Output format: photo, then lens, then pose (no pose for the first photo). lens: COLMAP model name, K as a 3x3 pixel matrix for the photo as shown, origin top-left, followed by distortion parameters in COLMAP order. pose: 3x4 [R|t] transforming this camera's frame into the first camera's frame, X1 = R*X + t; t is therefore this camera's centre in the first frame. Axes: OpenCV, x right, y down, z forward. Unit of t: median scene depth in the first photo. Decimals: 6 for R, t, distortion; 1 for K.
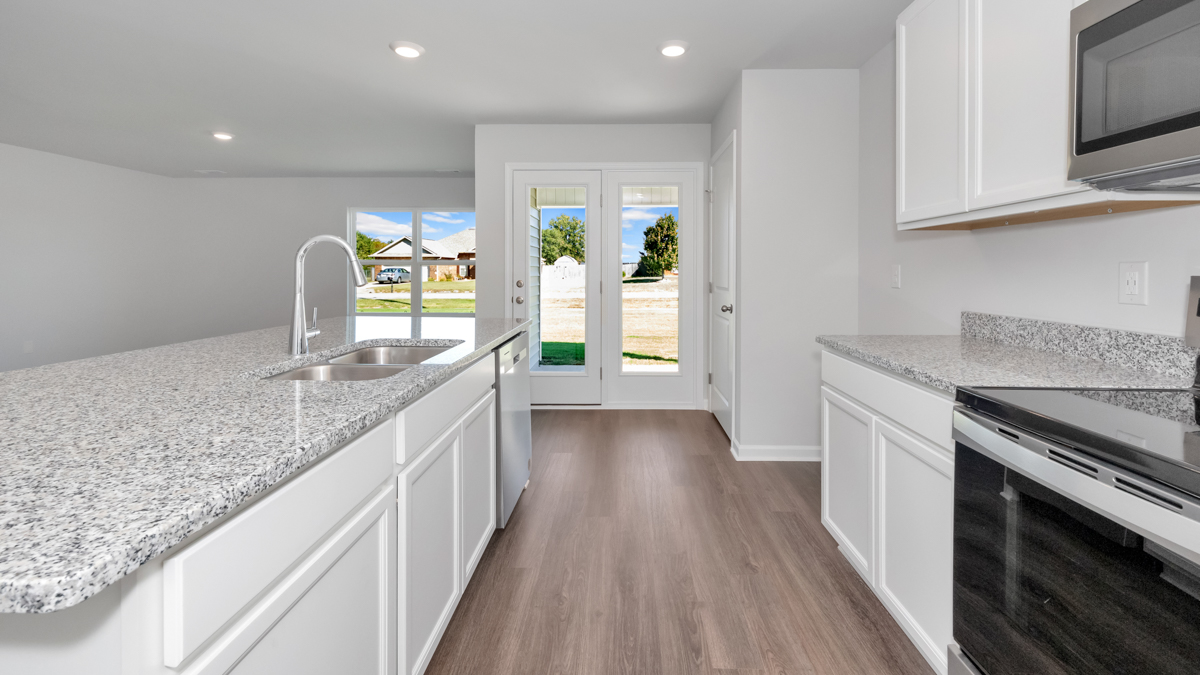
lens RADIAL K [[494.6, 0, 619.0], [0, 494.6, 270.3], [0, 0, 1]] dist [0.000701, 0.000136]
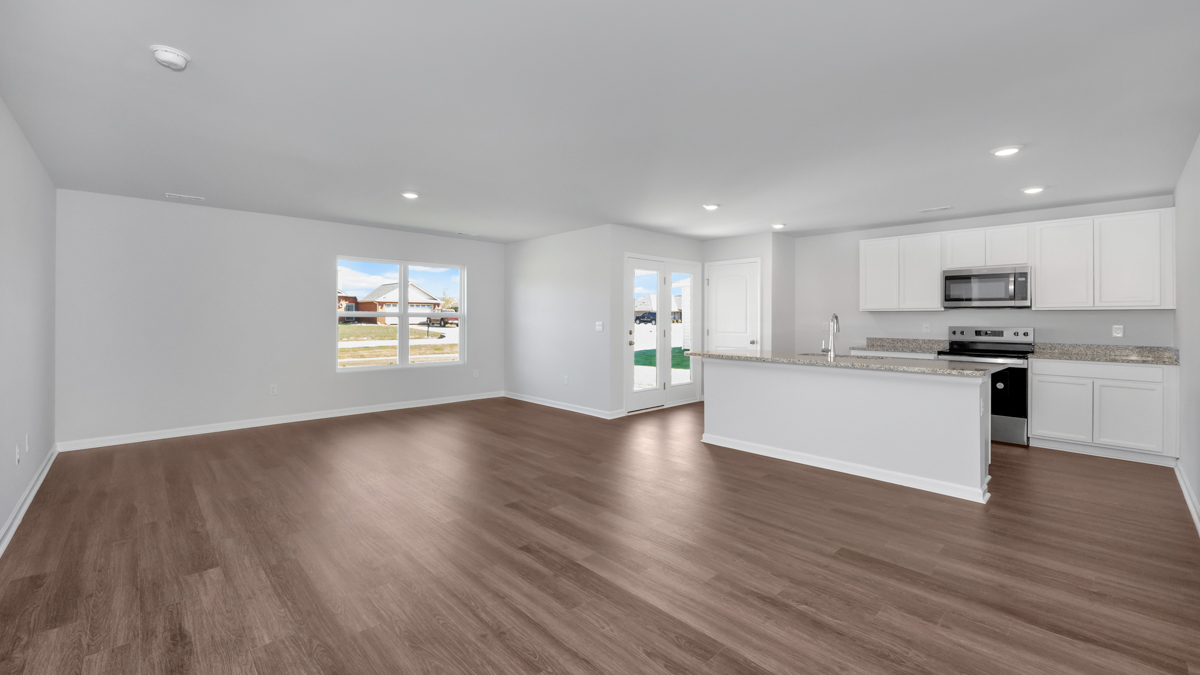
lens RADIAL K [[489.1, 0, 606.9], [0, 489.1, 319.5], [0, 0, 1]] dist [0.002622, -0.000076]
pose [[0.711447, 0.000853, 0.702739, -3.162337], [-0.004031, 0.999988, 0.002868, -0.038969], [-0.702728, -0.004873, 0.711442, -0.052327]]
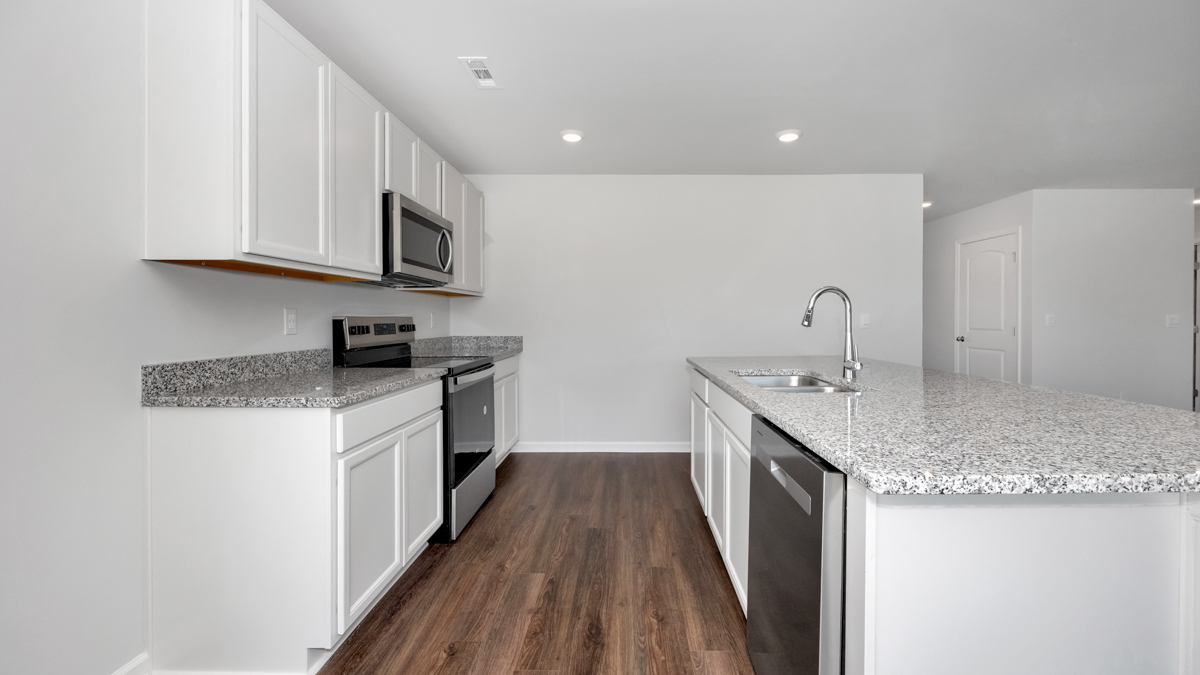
lens RADIAL K [[471.3, 0, 601.6], [0, 471.3, 325.3], [0, 0, 1]] dist [0.000956, 0.000265]
pose [[-0.998904, -0.008939, 0.045938, -0.037991], [-0.008214, 0.999839, 0.015934, 0.004294], [-0.046073, 0.015539, -0.998817, 2.023708]]
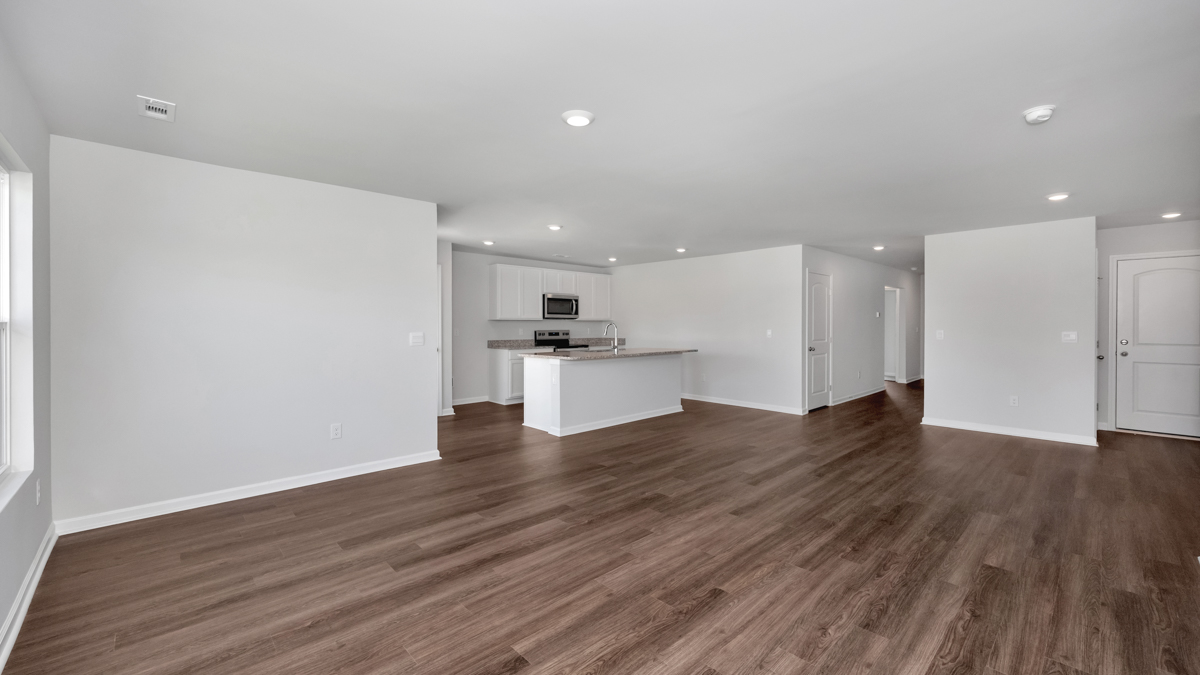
lens RADIAL K [[471.3, 0, 601.6], [0, 471.3, 325.3], [0, 0, 1]] dist [0.000956, 0.000265]
pose [[-0.691064, -0.003839, 0.722784, -3.200964], [-0.000573, 0.999988, 0.004763, -0.068730], [-0.722793, 0.002878, -0.691058, 3.543688]]
